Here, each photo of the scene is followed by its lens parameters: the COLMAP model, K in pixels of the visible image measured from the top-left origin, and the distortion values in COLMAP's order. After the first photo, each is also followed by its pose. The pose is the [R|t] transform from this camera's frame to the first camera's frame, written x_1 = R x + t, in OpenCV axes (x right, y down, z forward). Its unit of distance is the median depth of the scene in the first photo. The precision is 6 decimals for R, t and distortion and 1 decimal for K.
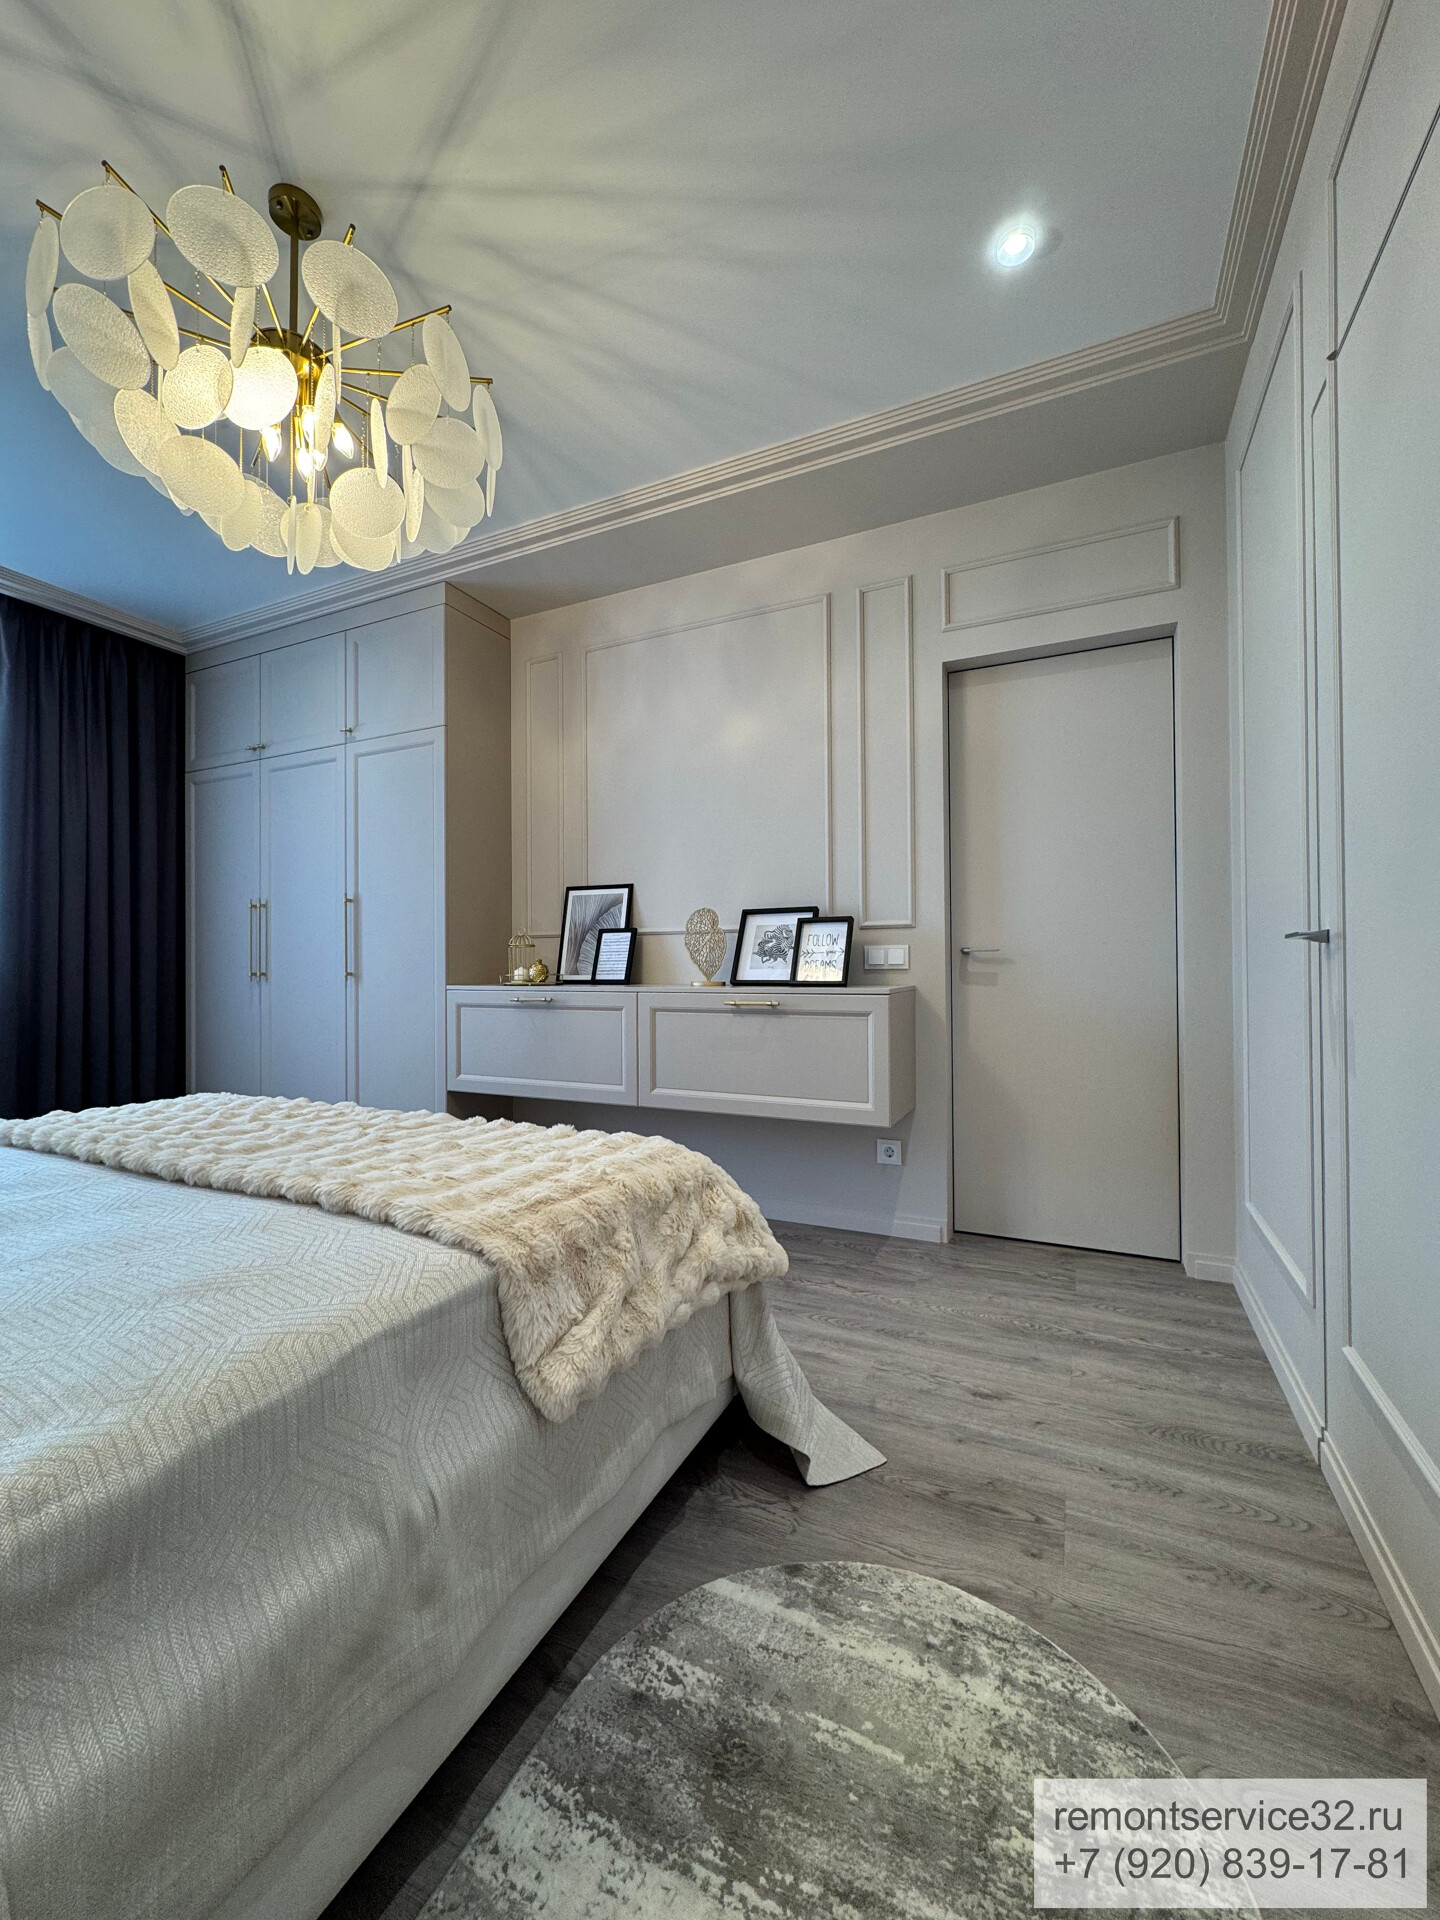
lens RADIAL K [[771.9, 0, 722.9], [0, 771.9, 960.5], [0, 0, 1]] dist [-0.001875, 0.000002]
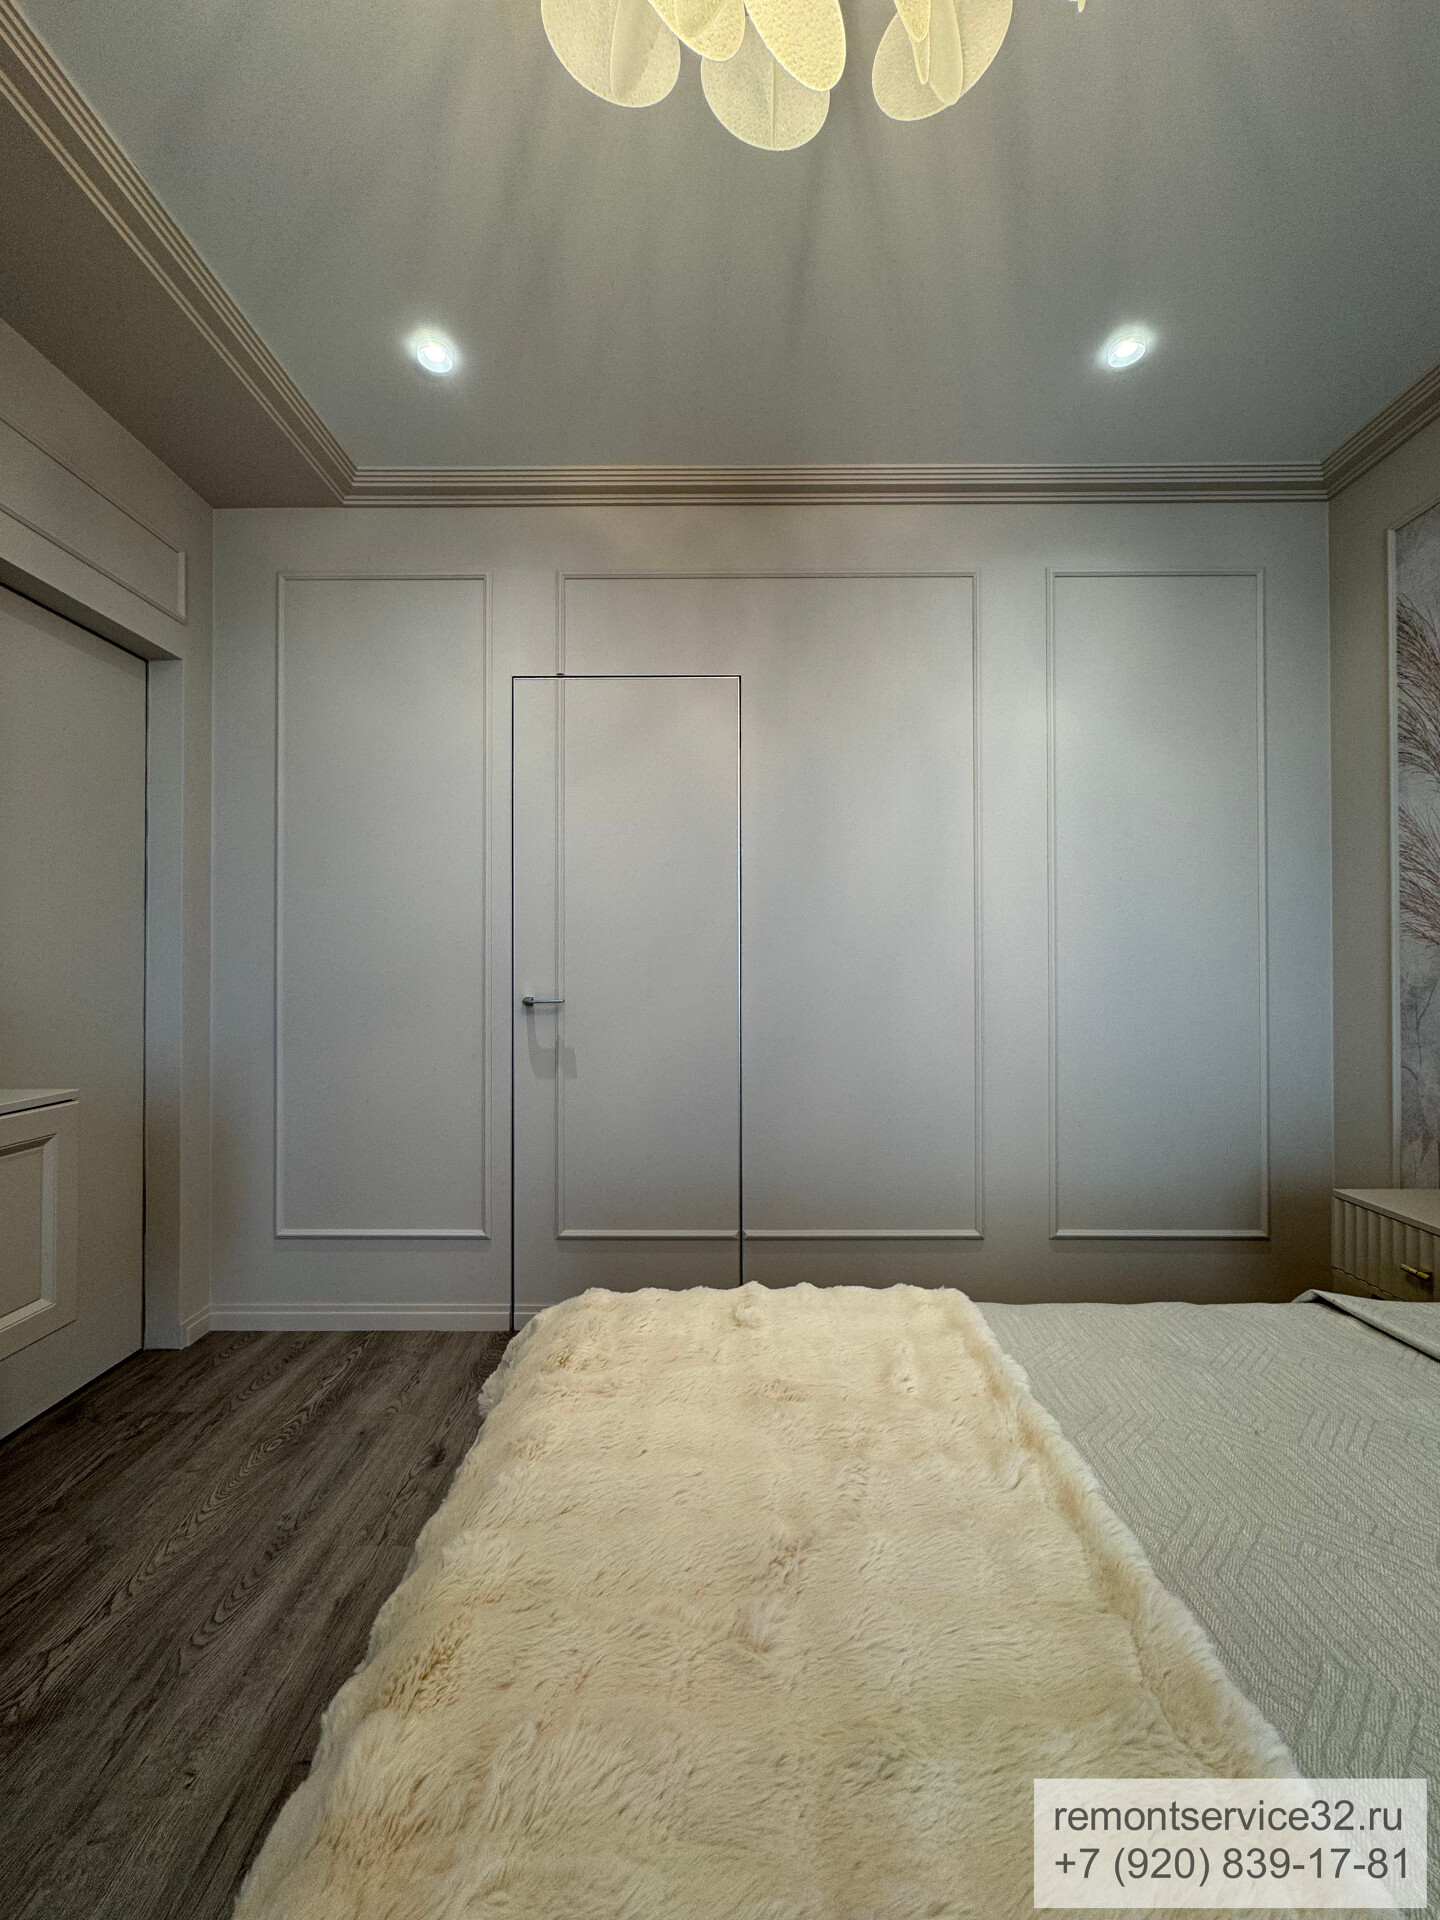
lens RADIAL K [[771.9, 0, 722.9], [0, 771.9, 960.5], [0, 0, 1]] dist [-0.001875, 0.000002]
pose [[-0.426438, 0.013850, 0.904411, -0.699854], [-0.000813, 0.999876, -0.015695, -0.071178], [-0.904517, -0.007428, -0.426374, 1.027664]]
